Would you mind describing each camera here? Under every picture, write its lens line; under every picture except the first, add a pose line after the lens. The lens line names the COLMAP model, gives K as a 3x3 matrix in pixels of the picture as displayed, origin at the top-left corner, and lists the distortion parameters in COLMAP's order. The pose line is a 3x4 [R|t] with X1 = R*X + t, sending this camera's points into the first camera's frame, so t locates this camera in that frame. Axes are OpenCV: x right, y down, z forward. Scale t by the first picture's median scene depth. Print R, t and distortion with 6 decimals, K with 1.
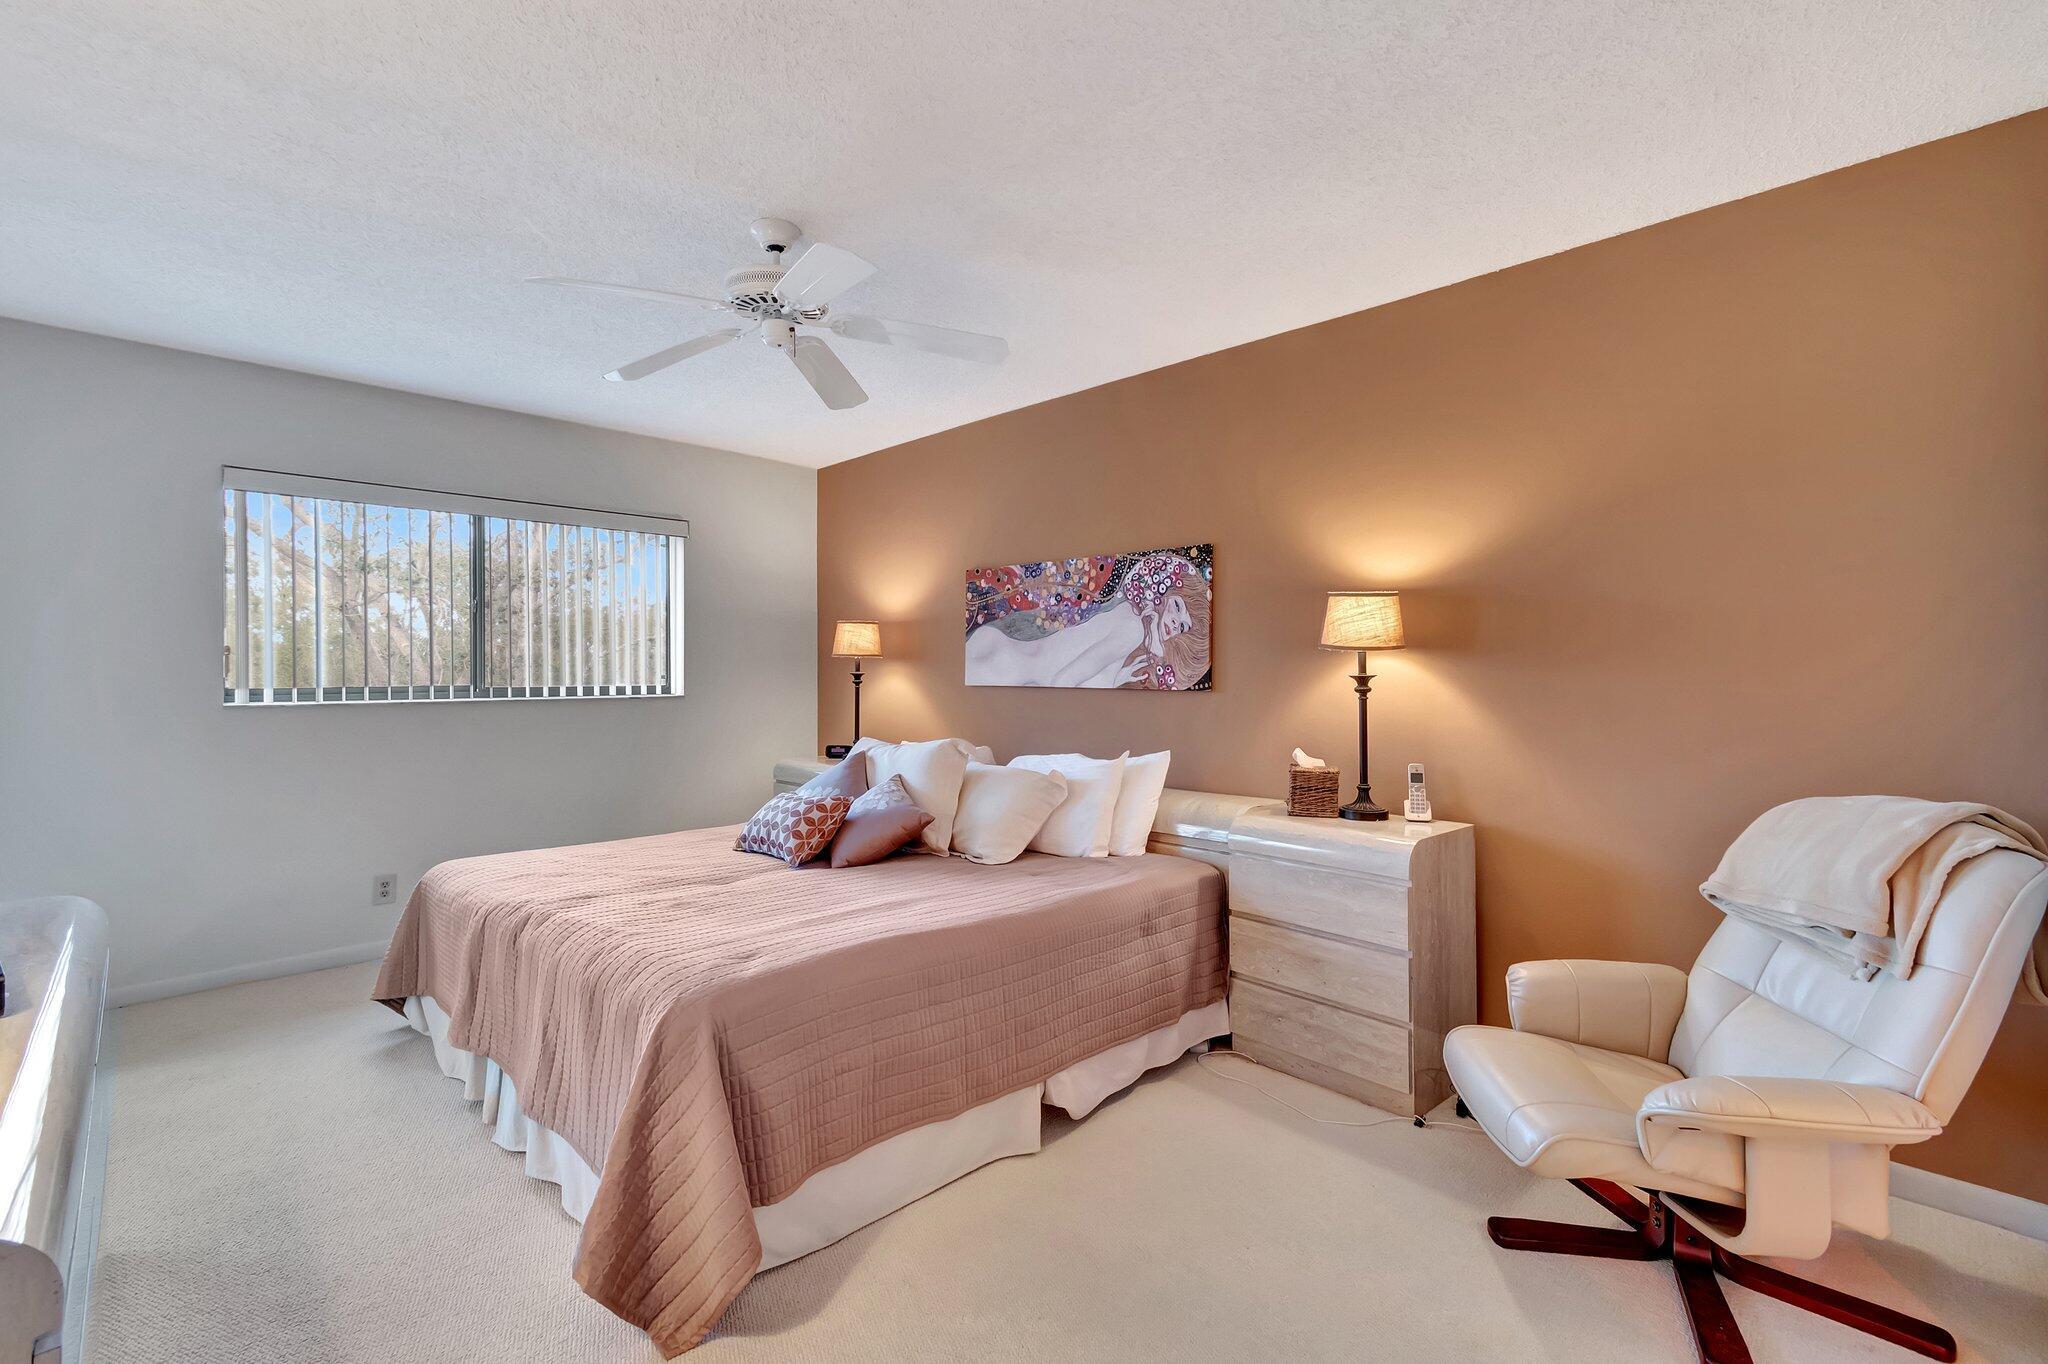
lens RADIAL K [[904.6, 0, 965.5], [0, 904.6, 669.9], [0, 0, 1]] dist [0.015105, -0.000158]
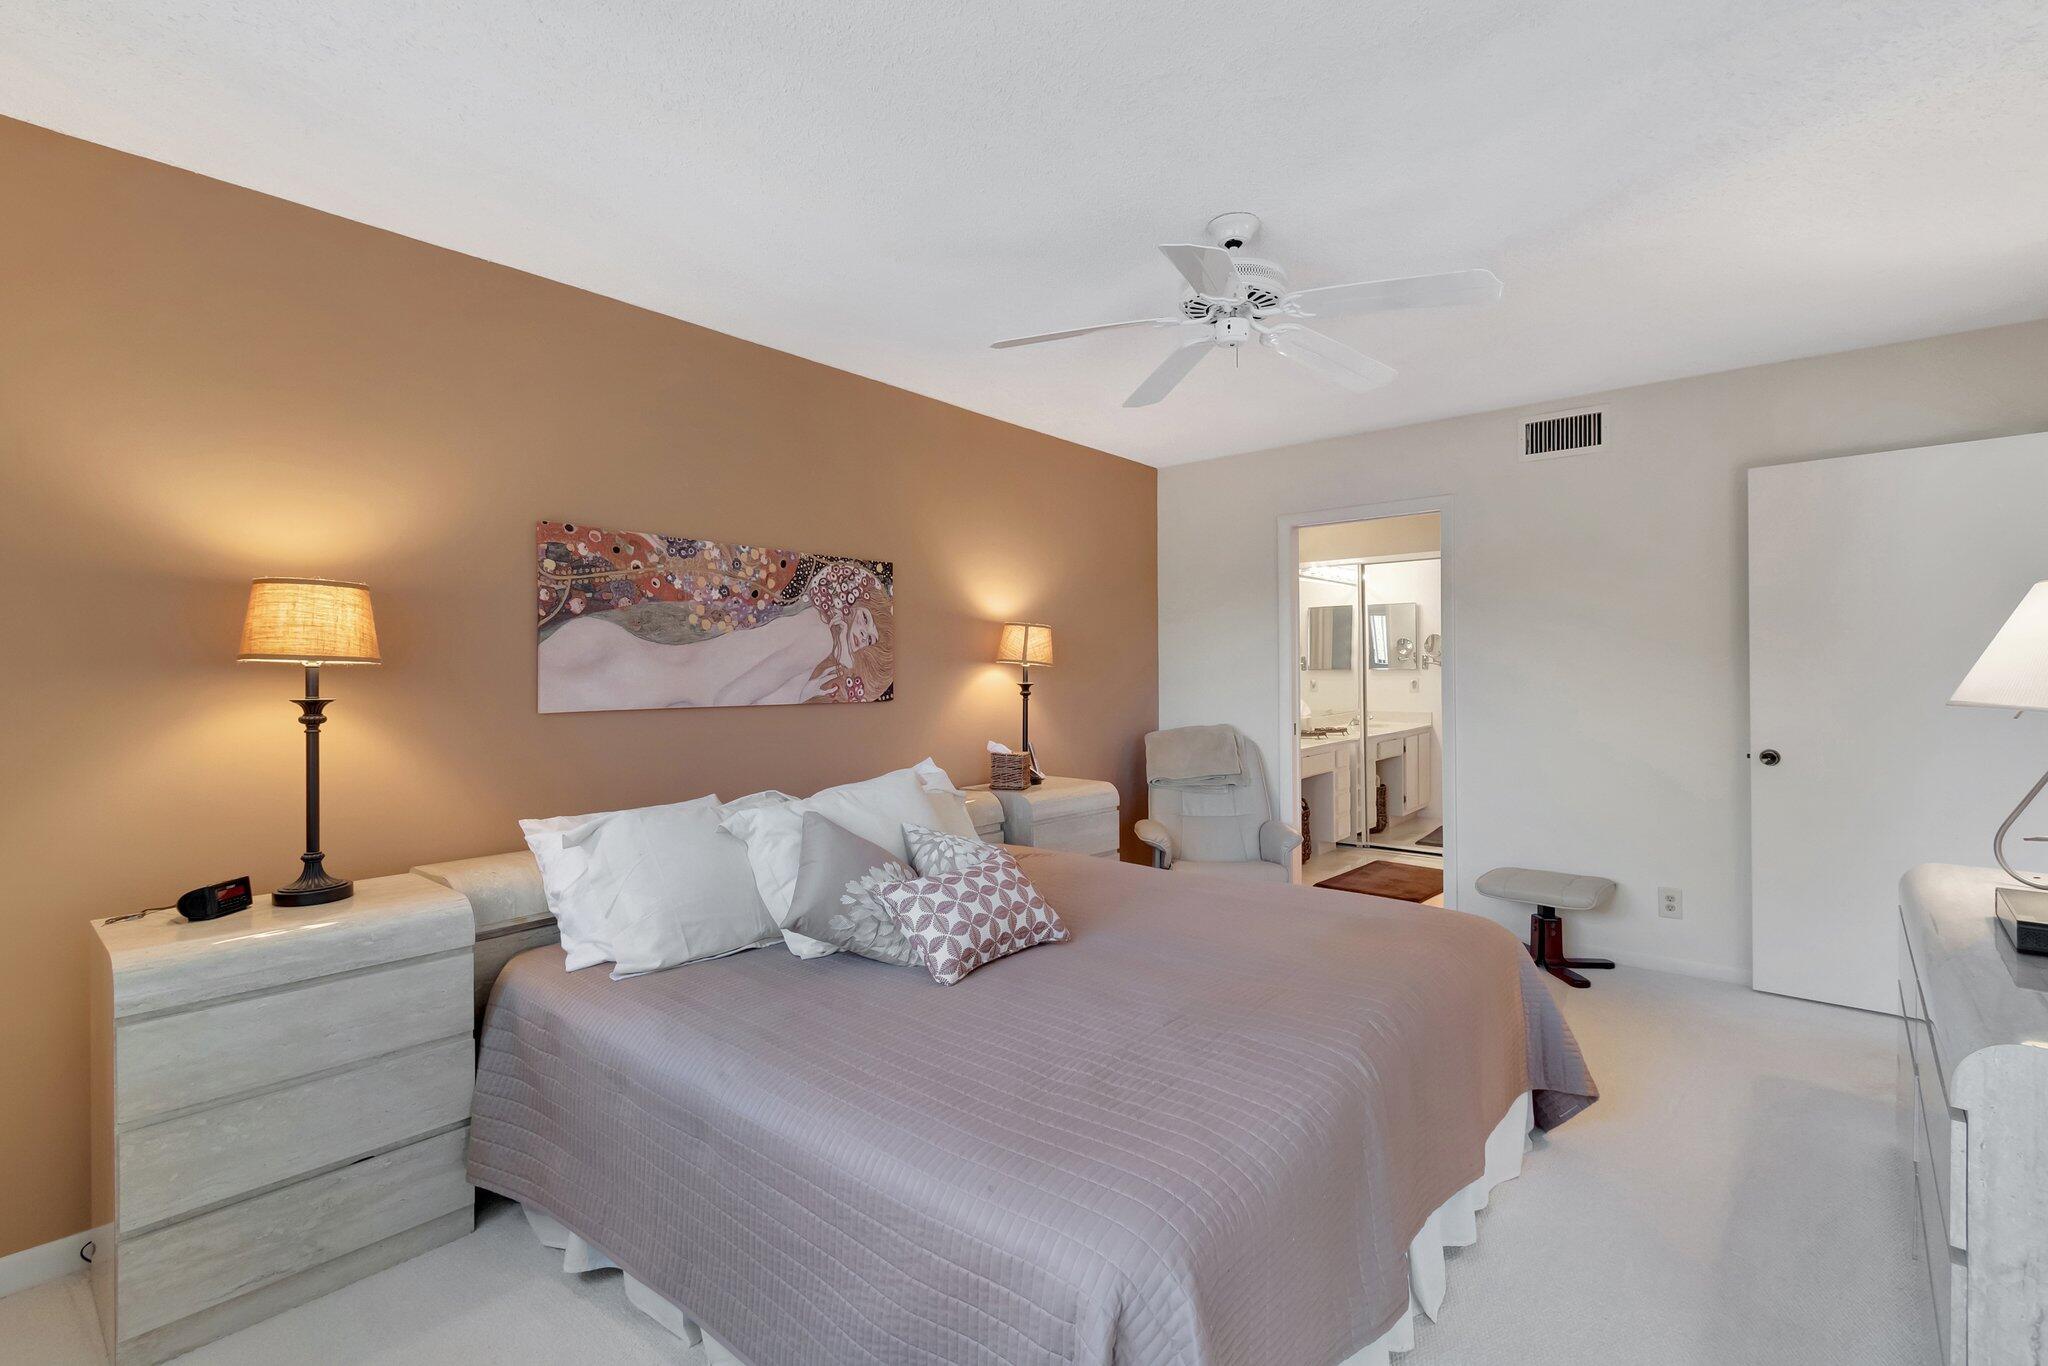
lens RADIAL K [[917.2, 0, 1011.5], [0, 917.2, 671.0], [0, 0, 1]] dist [0.002213, -0.000445]
pose [[-0.109506, -0.000159, 0.993986, -0.772252], [0.006785, 0.999977, 0.000907, -0.011298], [-0.993963, 0.006844, -0.109502, 0.921539]]
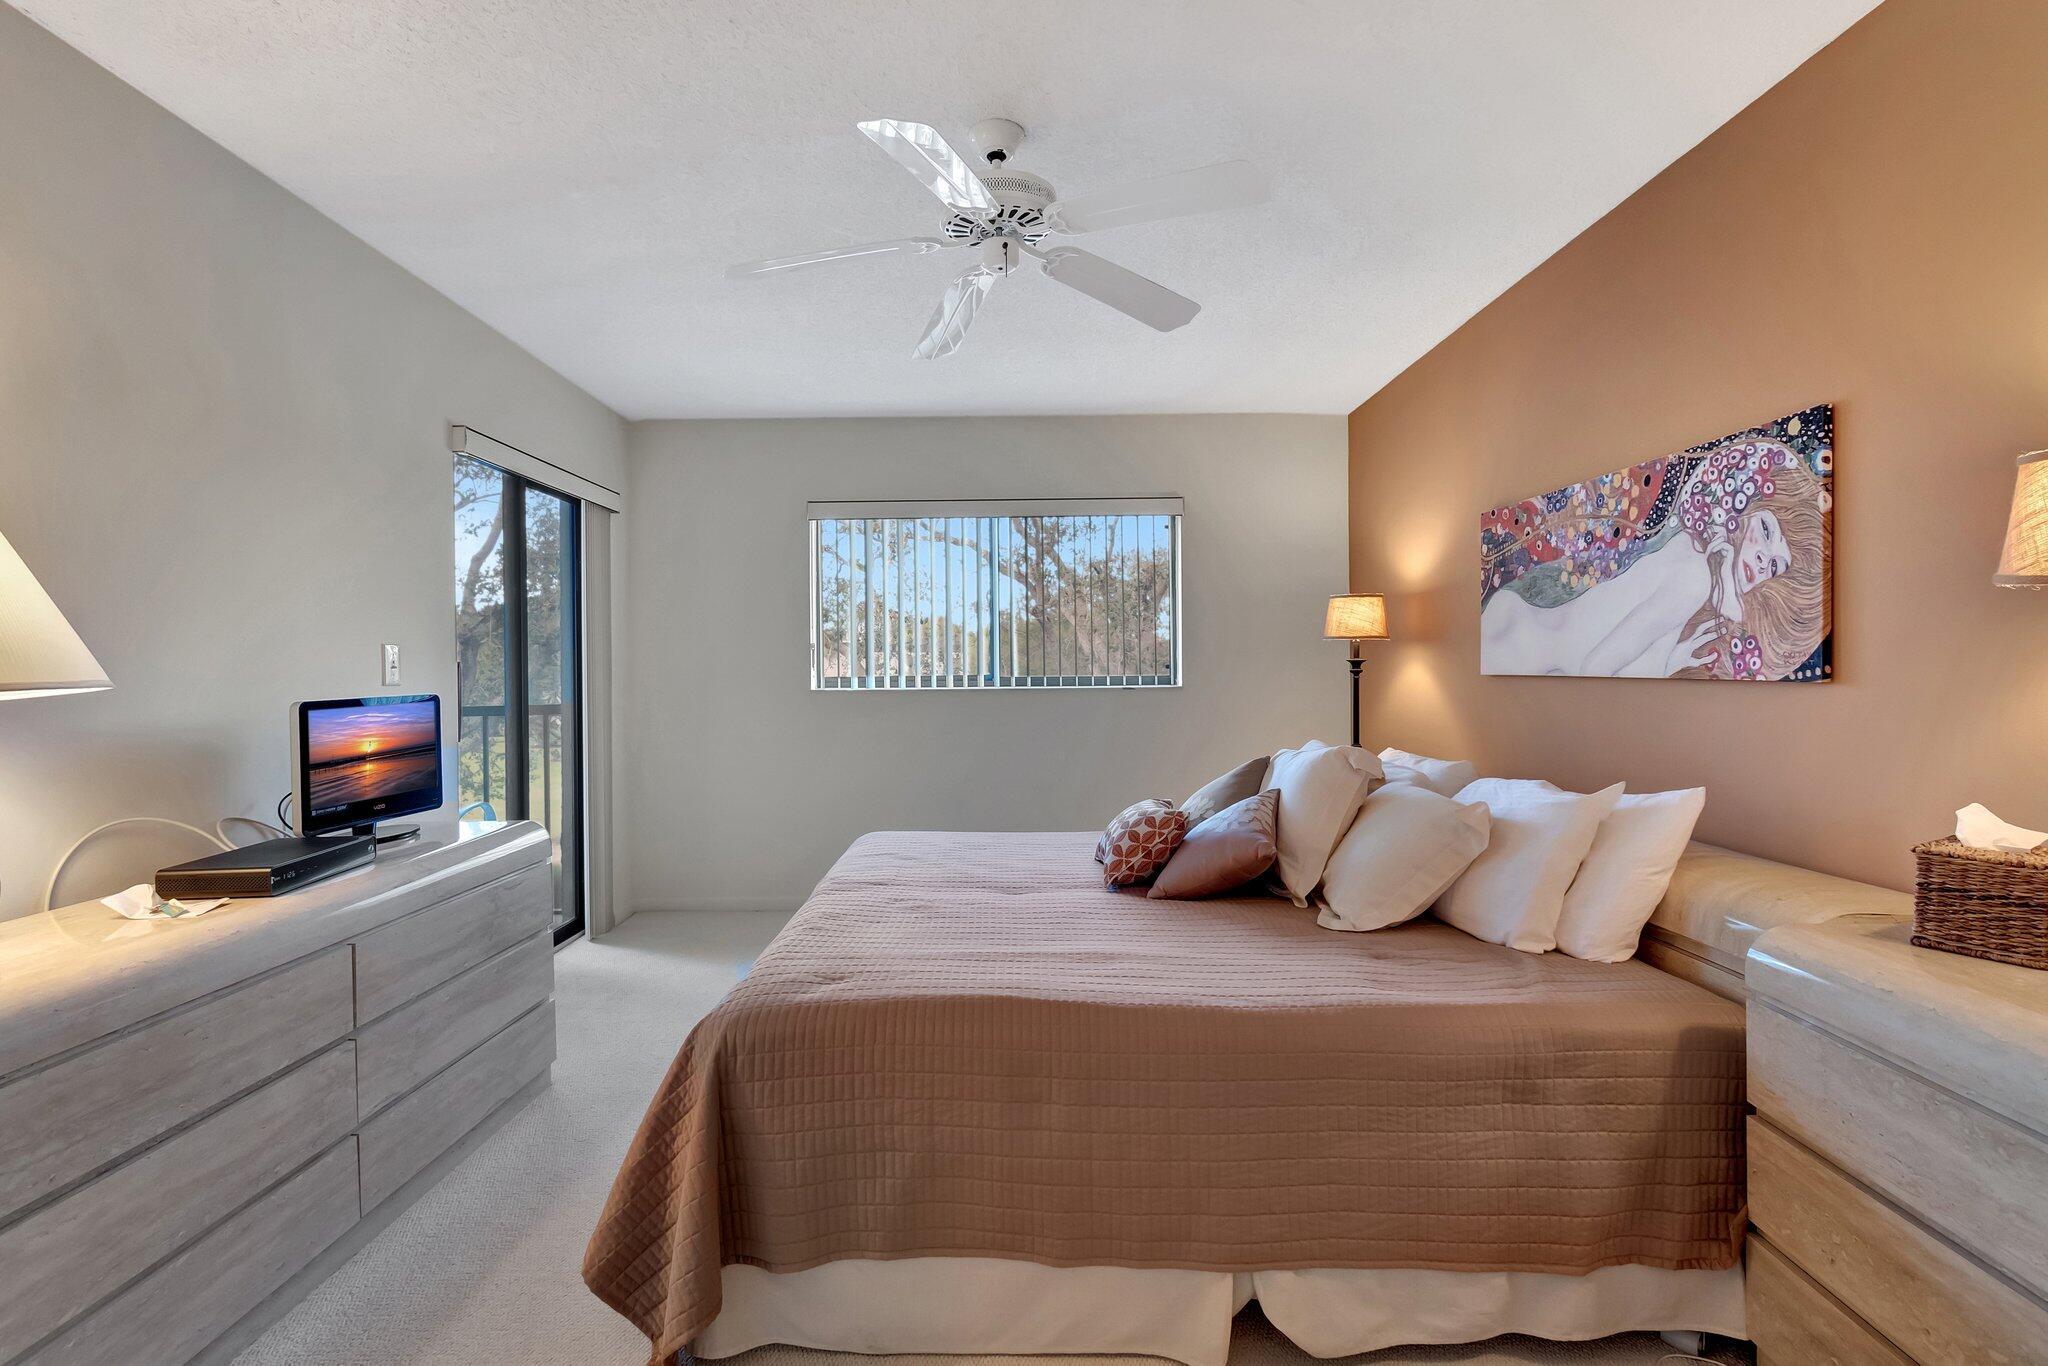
lens RADIAL K [[917.2, 0, 1011.5], [0, 917.2, 671.0], [0, 0, 1]] dist [0.002213, -0.000445]
pose [[0.731301, -0.003447, -0.682047, 0.271032], [0.007940, 0.999962, 0.003460, 0.010500], [0.682009, -0.007946, 0.731301, 0.263811]]
